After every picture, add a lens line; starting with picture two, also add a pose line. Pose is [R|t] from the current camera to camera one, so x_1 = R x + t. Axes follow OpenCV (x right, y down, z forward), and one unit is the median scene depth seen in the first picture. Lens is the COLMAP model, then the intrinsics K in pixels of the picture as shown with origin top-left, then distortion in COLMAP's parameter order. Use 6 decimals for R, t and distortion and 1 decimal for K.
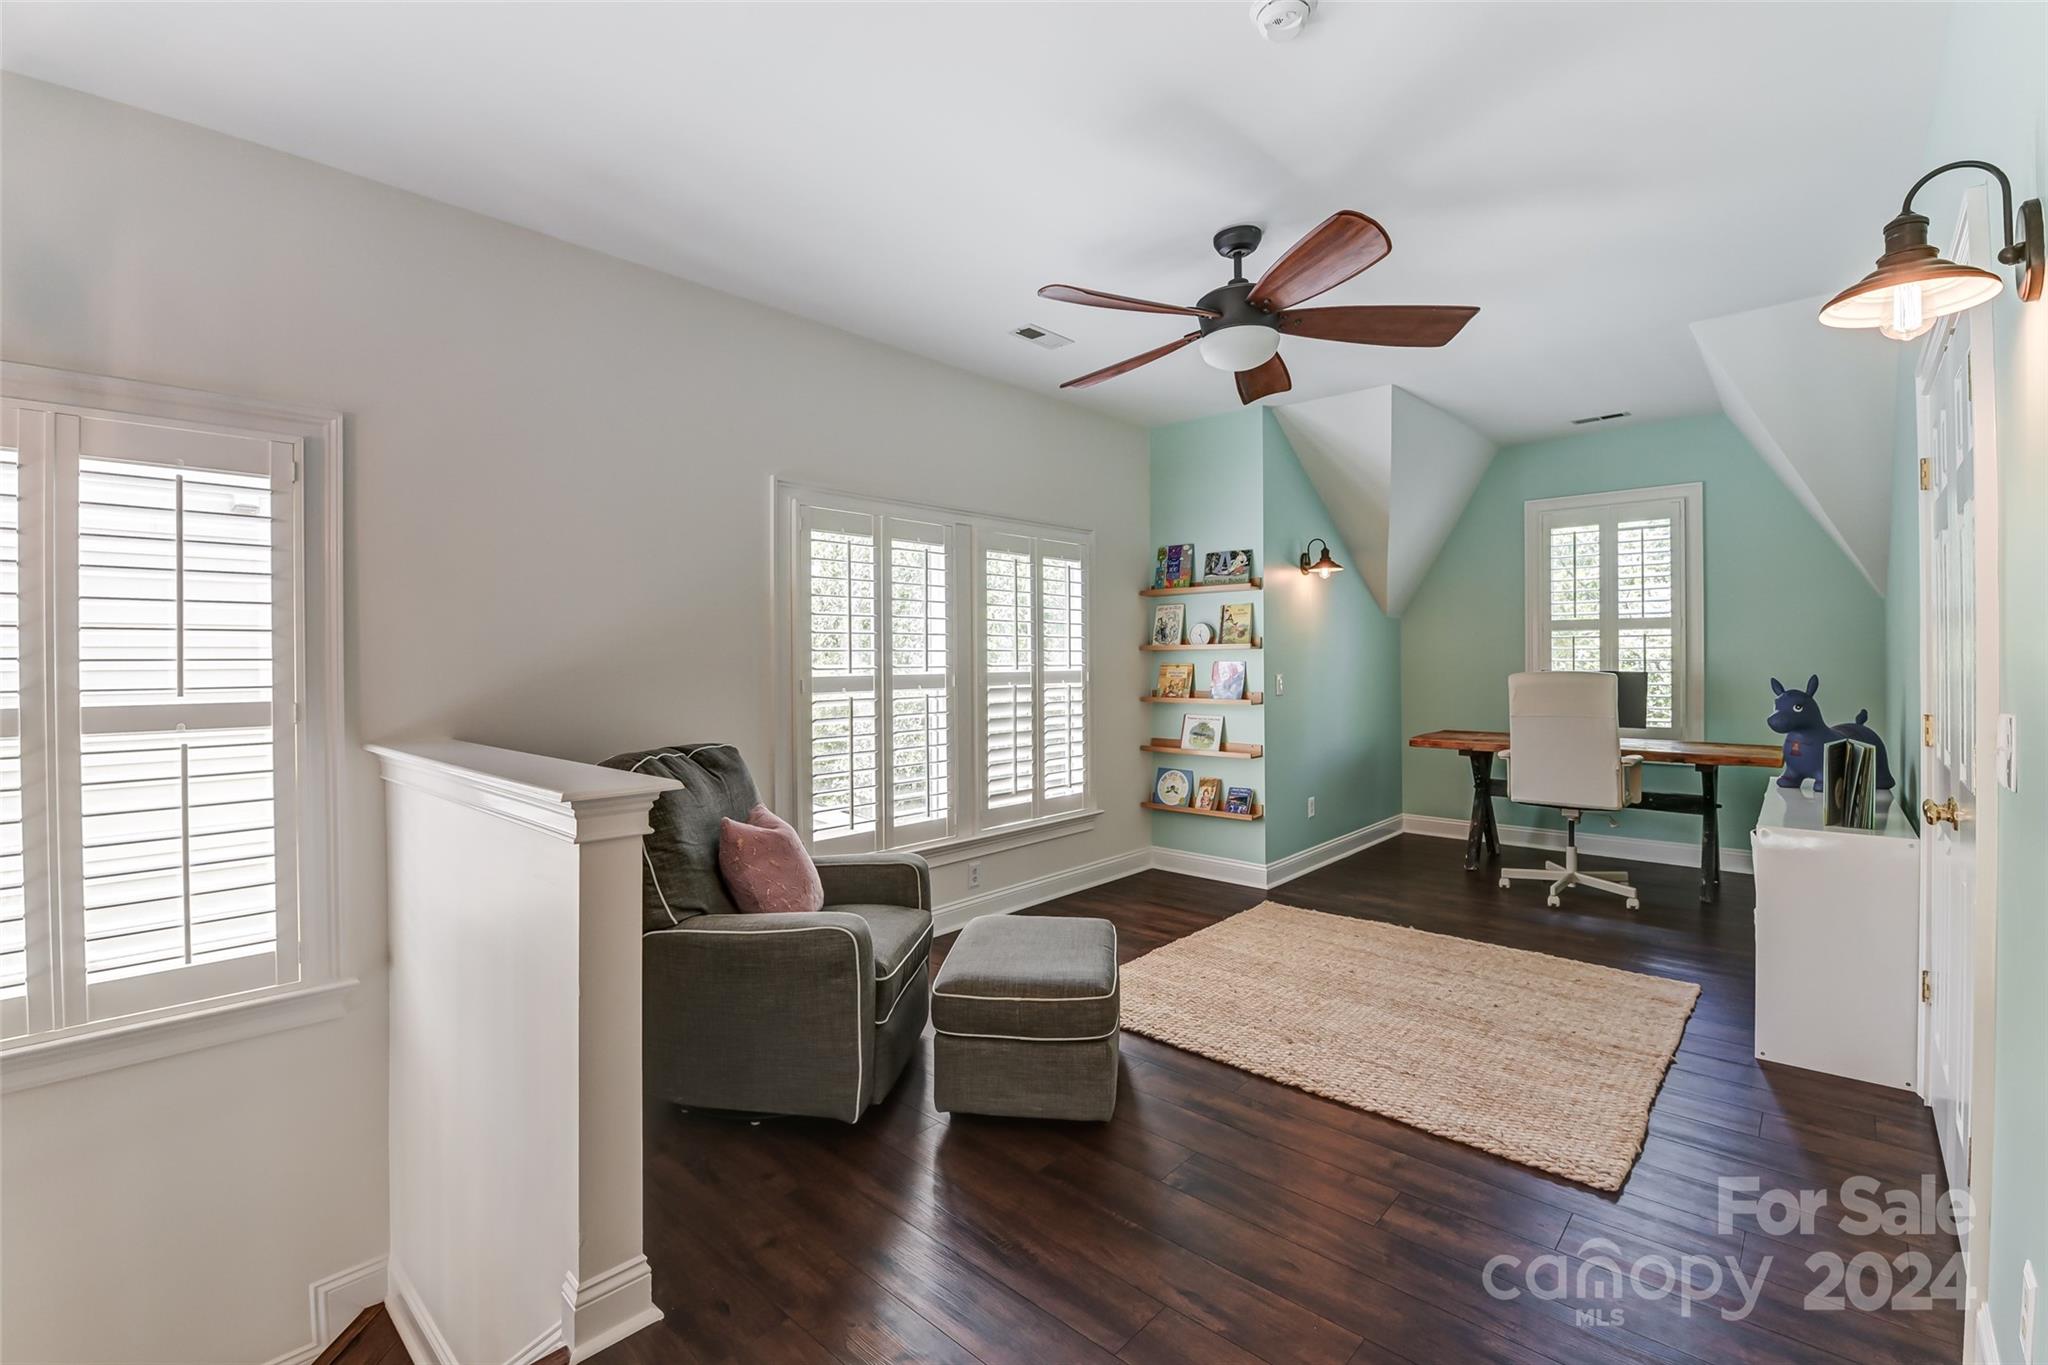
lens RADIAL K [[888.5, 0, 1018.9], [0, 888.5, 668.3], [0, 0, 1]] dist [0.000987, 0.000089]
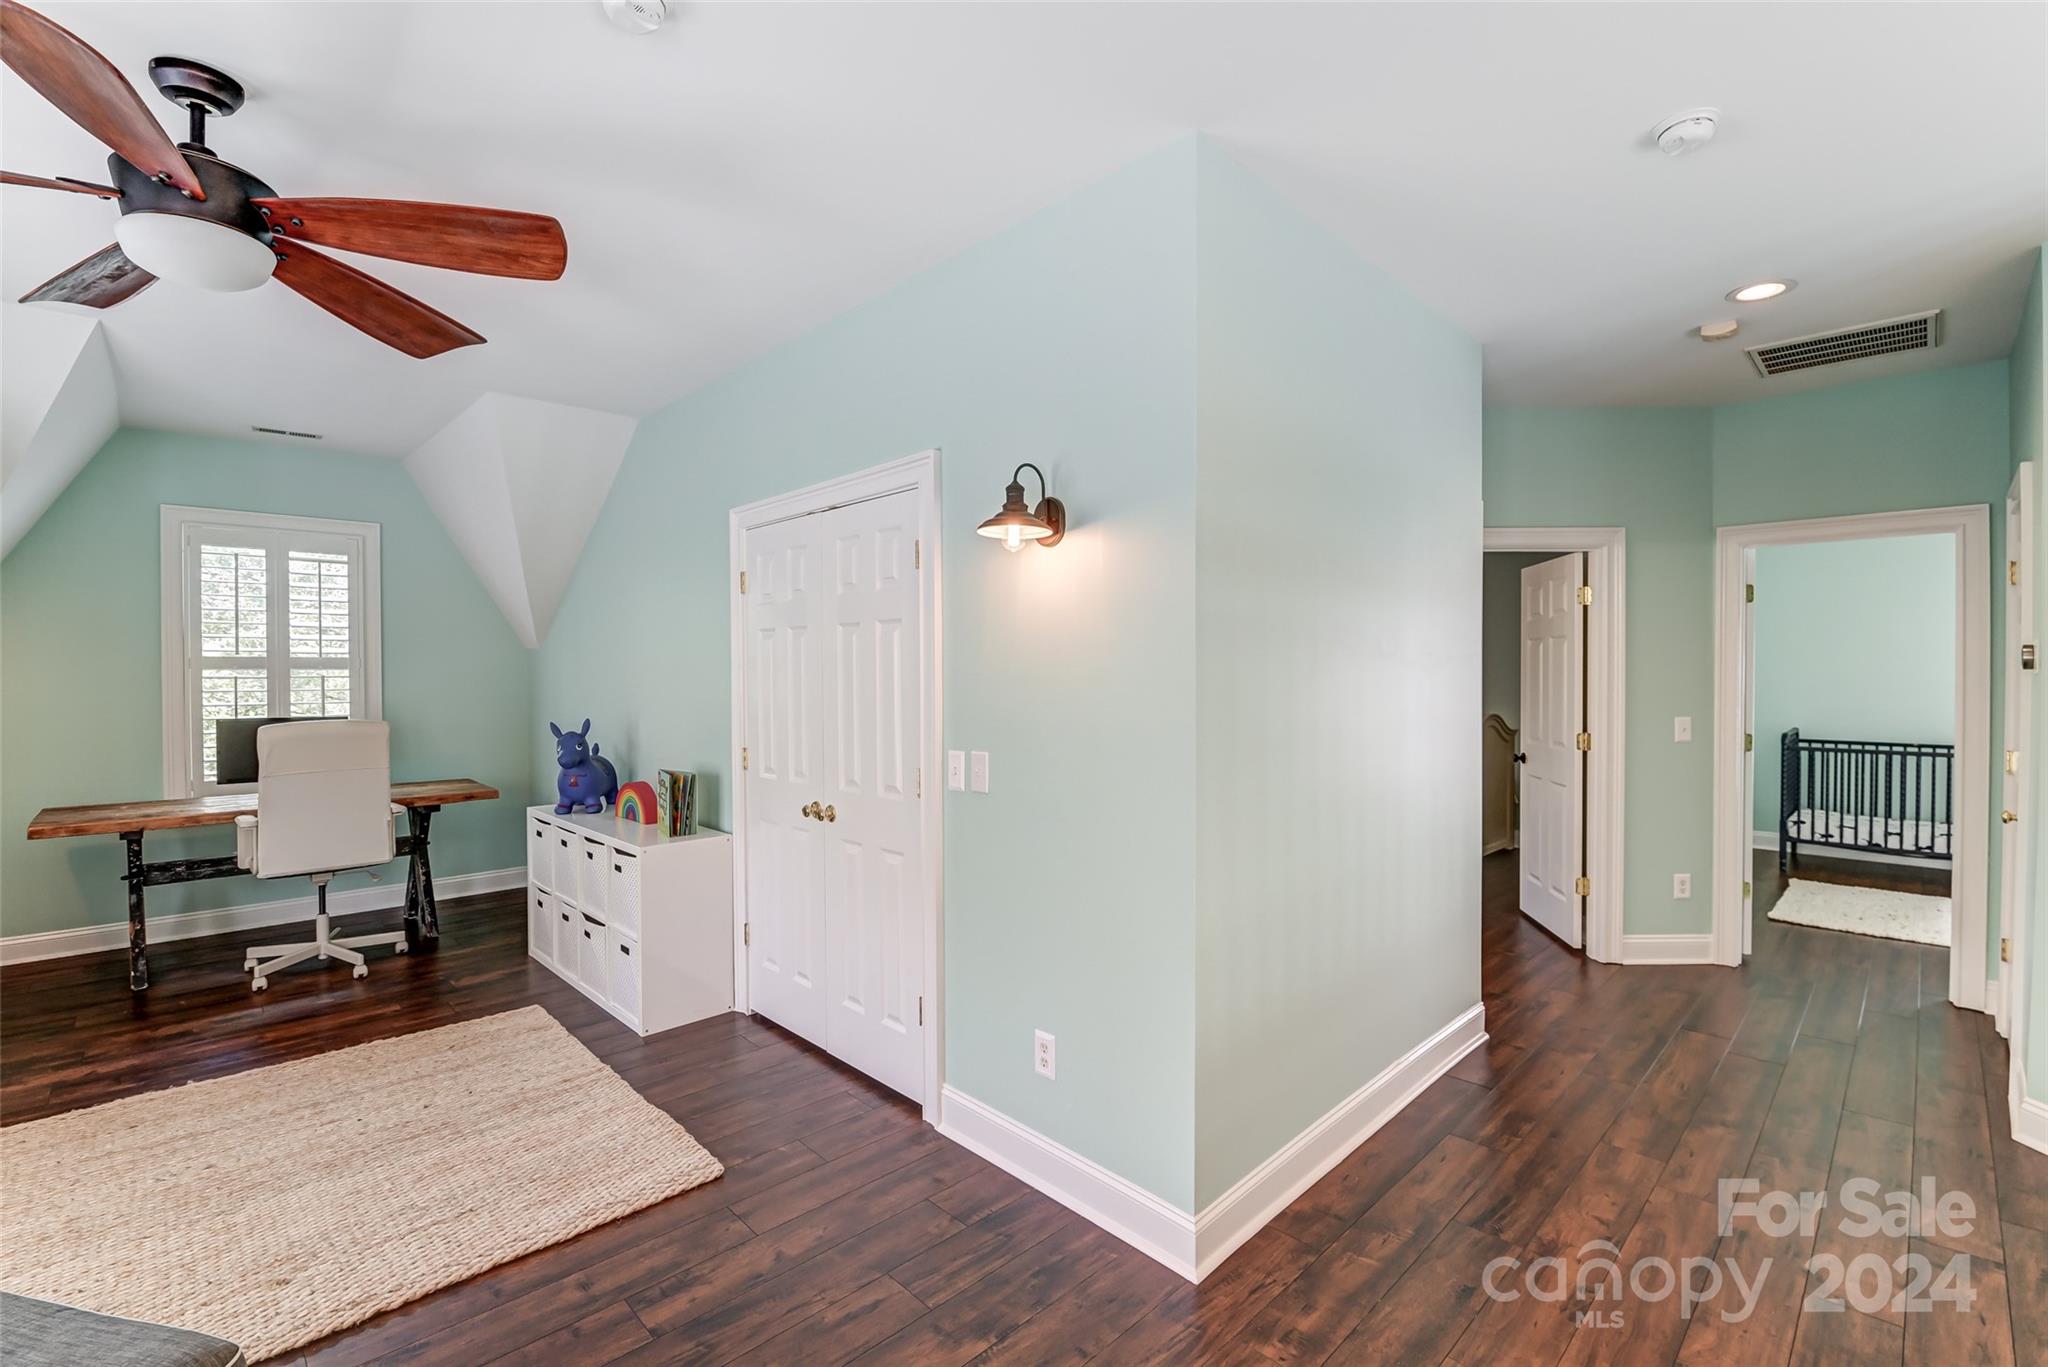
lens RADIAL K [[908.9, 0, 1024.0], [0, 908.9, 683.5], [0, 0, 1]] dist [-0.003694, -0.000863]
pose [[0.067722, -0.005488, 0.997689, -0.311653], [0.012835, 0.999907, 0.004629, -0.039631], [-0.997622, 0.012492, 0.067786, 0.315806]]
